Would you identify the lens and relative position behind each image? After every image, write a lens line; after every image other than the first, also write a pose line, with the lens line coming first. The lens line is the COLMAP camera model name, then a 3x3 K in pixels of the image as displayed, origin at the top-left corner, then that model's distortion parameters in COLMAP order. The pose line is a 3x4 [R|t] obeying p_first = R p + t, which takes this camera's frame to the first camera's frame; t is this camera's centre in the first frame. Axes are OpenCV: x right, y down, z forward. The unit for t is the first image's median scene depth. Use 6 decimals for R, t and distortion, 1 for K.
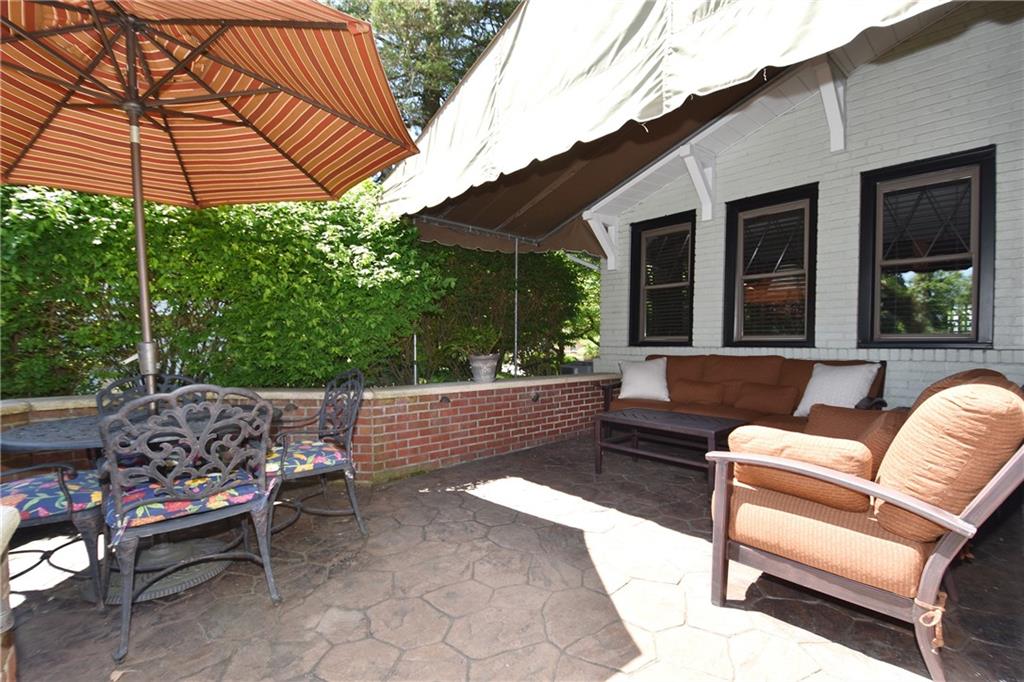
lens RADIAL K [[461.1, 0, 511.2], [0, 461.1, 345.5], [0, 0, 1]] dist [-0.000127, 0.000016]
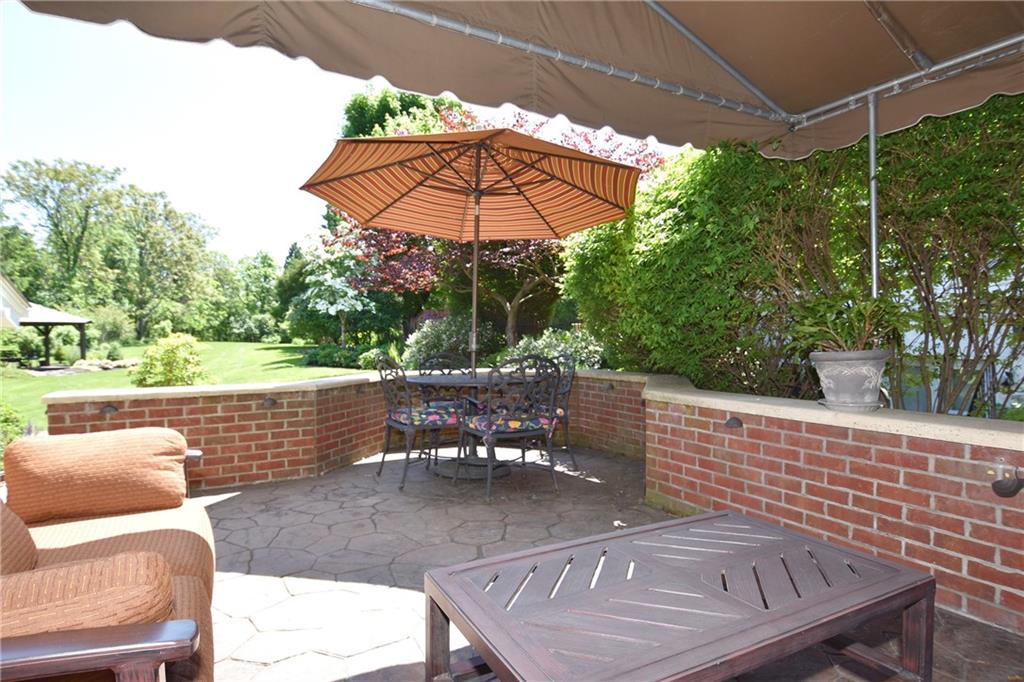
lens RADIAL K [[565.0, 0, 511.7], [0, 565.0, 339.1], [0, 0, 1]] dist [0.000935, 0.000010]
pose [[-0.254406, -0.001271, -0.967097, 0.683912], [-0.001361, 0.999999, -0.000957, 0.010561], [0.967097, 0.001072, -0.254407, 0.959944]]
